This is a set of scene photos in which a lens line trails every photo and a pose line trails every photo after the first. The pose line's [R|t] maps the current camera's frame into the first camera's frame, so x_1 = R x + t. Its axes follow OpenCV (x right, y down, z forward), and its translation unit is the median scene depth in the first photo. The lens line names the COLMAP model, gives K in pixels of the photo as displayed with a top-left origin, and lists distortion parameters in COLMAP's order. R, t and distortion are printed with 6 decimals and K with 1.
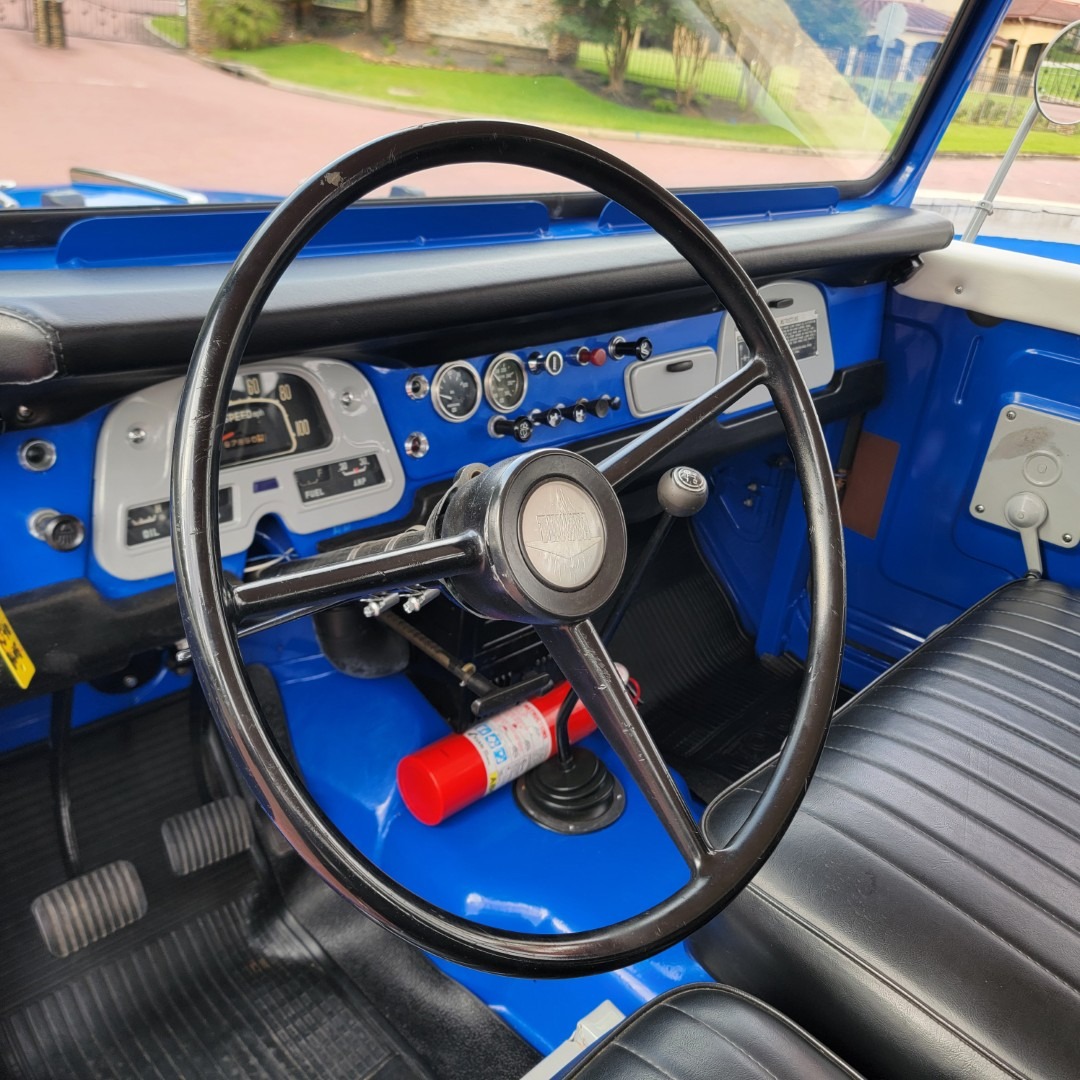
lens RADIAL K [[1004.4, 0, 559.8], [0, 1004.4, 524.6], [0, 0, 1]] dist [0.019491, 0.000000]
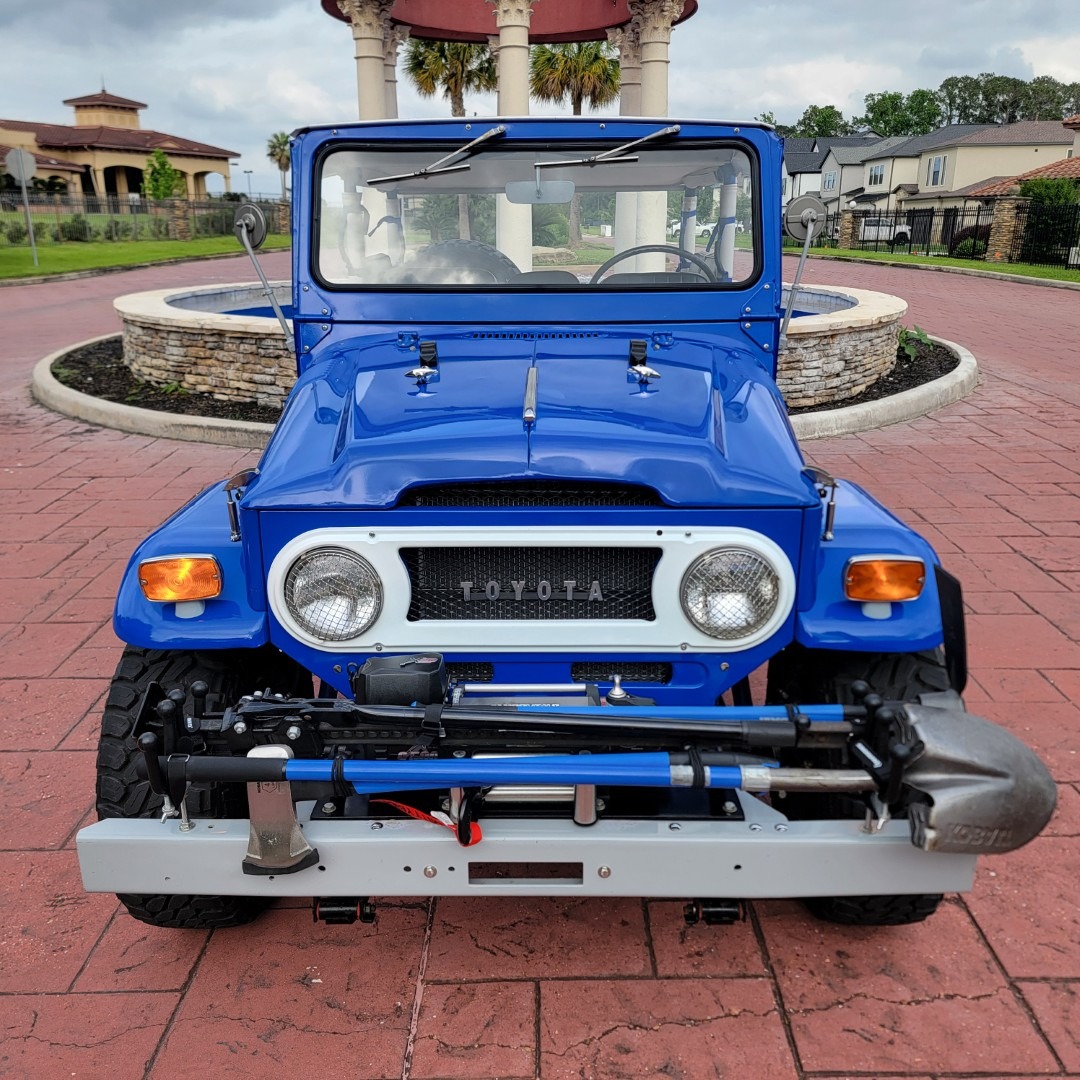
lens RADIAL K [[995.6, 0, 540.0], [0, 995.6, 544.3], [0, 0, 1]] dist [0.036345, 0.000000]
pose [[0.687328, -0.330627, 0.646735, -0.102456], [0.381503, 0.922015, 0.065909, 0.029272], [-0.618091, 0.201430, 0.759862, -0.093578]]
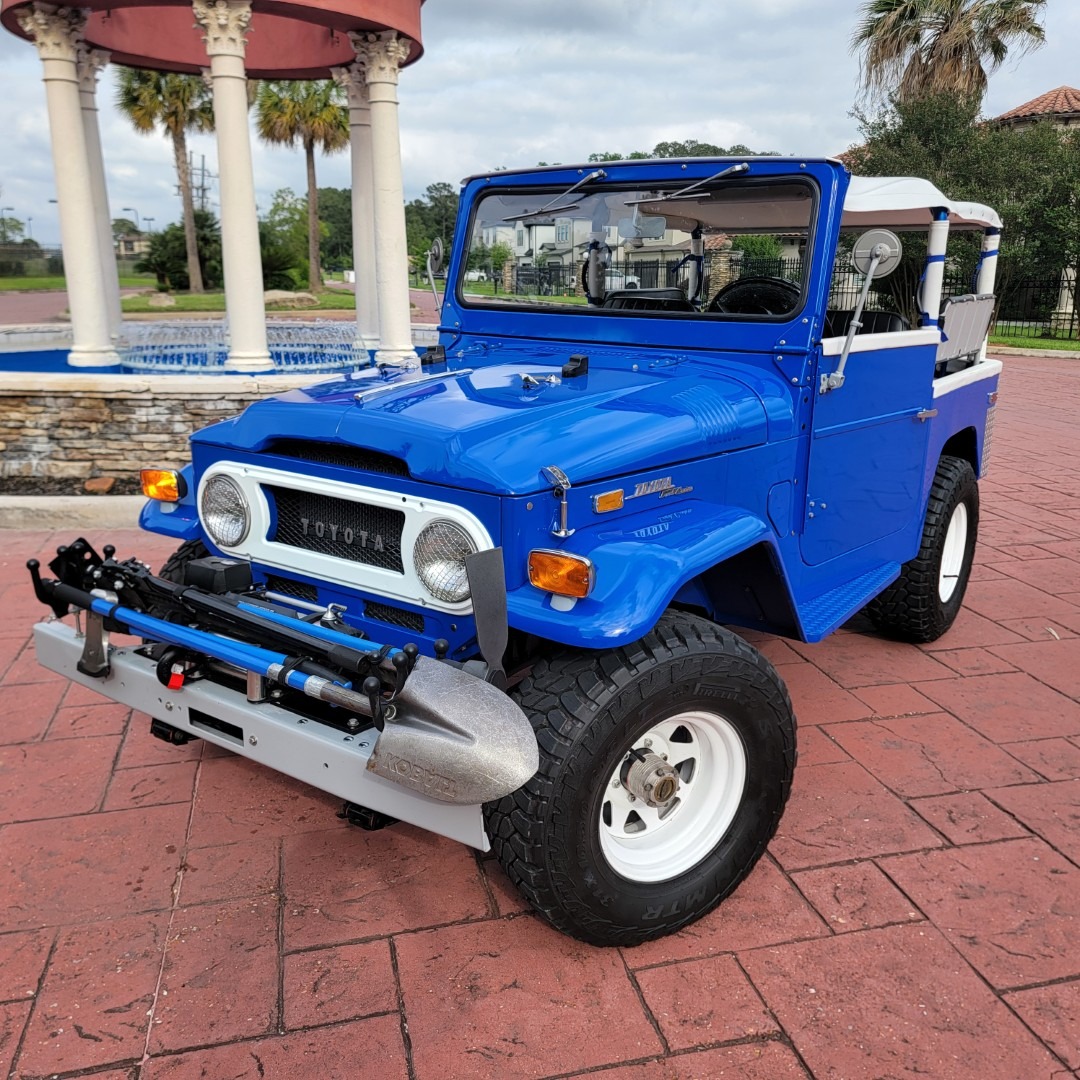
lens RADIAL K [[995.6, 0, 539.3], [0, 995.6, 542.2], [0, 0, 1]] dist [0.036345, 0.000000]
pose [[0.494951, -0.334362, 0.802013, -0.087664], [0.416653, 0.901293, 0.118621, 0.027838], [-0.762511, 0.275449, 0.585409, -0.083406]]
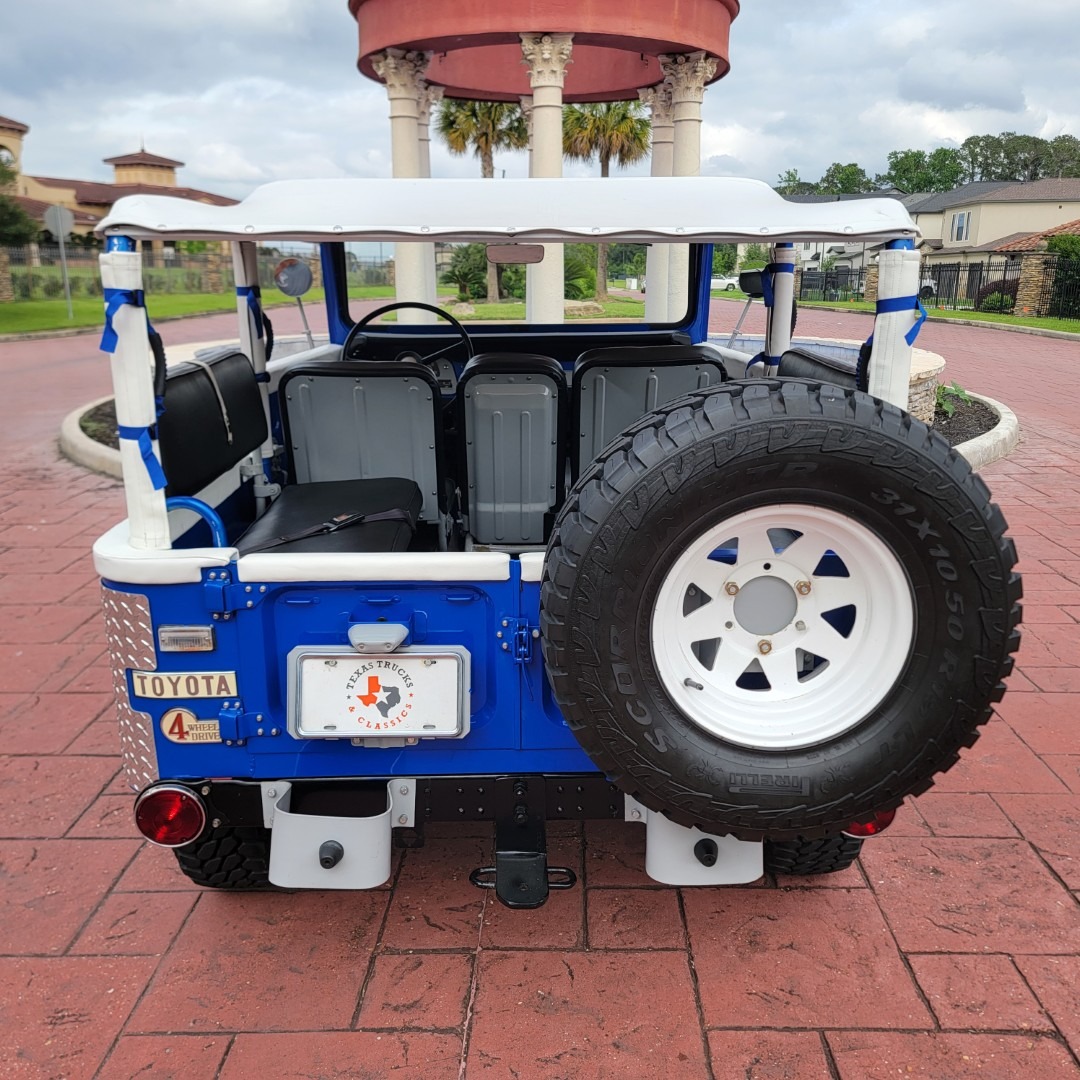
lens RADIAL K [[995.6, 0, 548.1], [0, 995.6, 544.4], [0, 0, 1]] dist [0.036345, 0.000000]
pose [[0.699590, -0.294584, 0.650995, -0.098541], [0.376272, 0.926390, 0.014843, 0.026185], [-0.607448, 0.234567, 0.758937, -0.087726]]
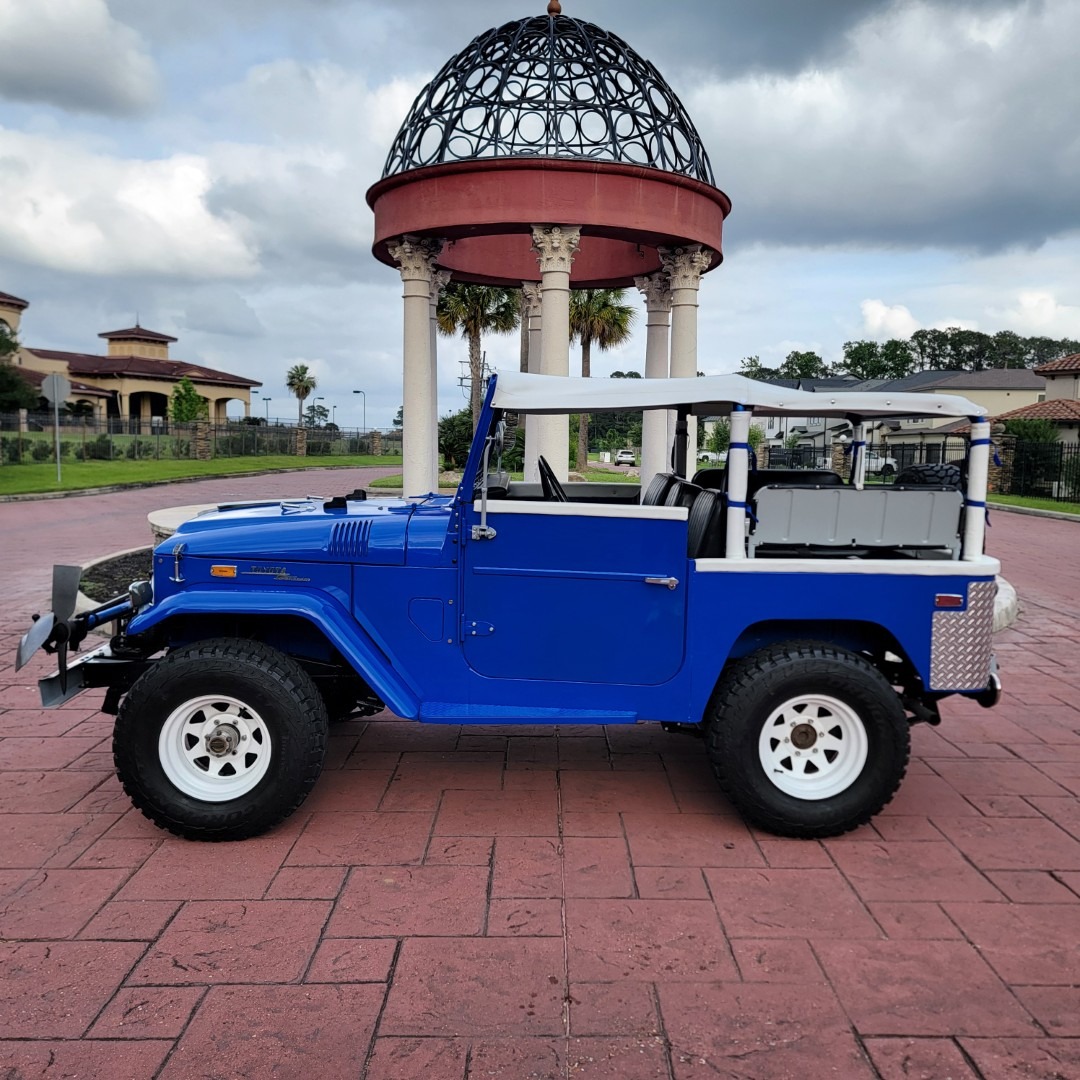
lens RADIAL K [[995.6, 0, 550.6], [0, 995.6, 537.8], [0, 0, 1]] dist [0.036345, 0.000000]
pose [[0.679939, -0.168696, 0.713600, -0.104303], [0.368757, 0.919829, -0.133914, 0.022855], [-0.633799, 0.354198, 0.687635, -0.078083]]
